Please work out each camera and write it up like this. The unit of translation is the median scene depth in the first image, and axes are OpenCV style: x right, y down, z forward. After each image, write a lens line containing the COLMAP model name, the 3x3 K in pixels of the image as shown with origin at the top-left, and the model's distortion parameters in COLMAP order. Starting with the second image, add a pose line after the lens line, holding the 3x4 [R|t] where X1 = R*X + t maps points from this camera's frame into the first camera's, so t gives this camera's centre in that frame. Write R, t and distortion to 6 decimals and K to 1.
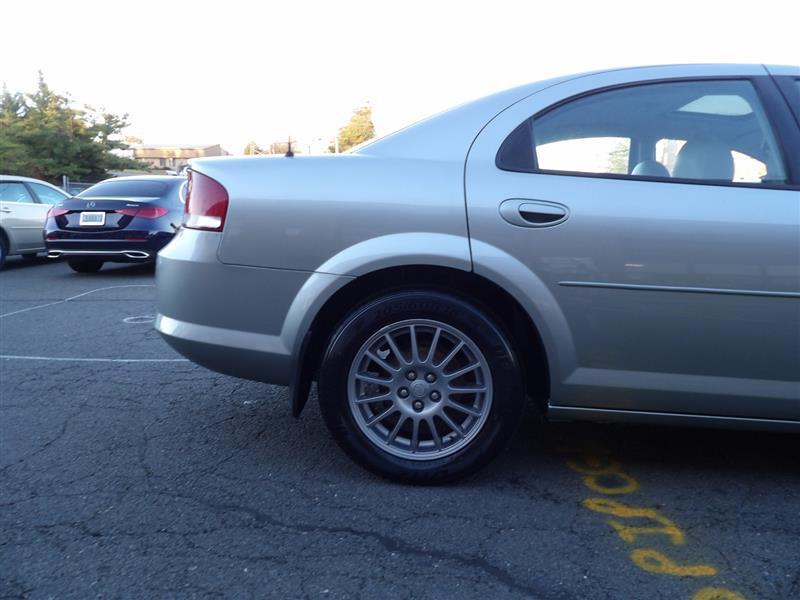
lens RADIAL K [[585.0, 0, 400.8], [0, 585.0, 284.2], [0, 0, 1]] dist [-0.028744, 0.057837]
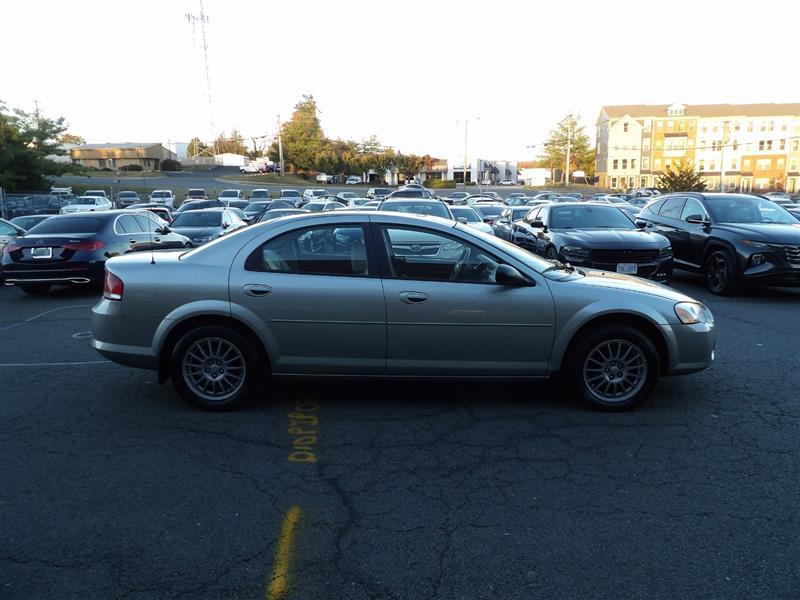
lens RADIAL K [[585.0, 0, 400.8], [0, 585.0, 284.2], [0, 0, 1]] dist [-0.028744, 0.057837]
pose [[0.996287, -0.039041, 0.076728, 0.574943], [0.037847, 0.999140, 0.016949, -0.152104], [-0.077324, -0.013982, 0.996908, -1.262384]]
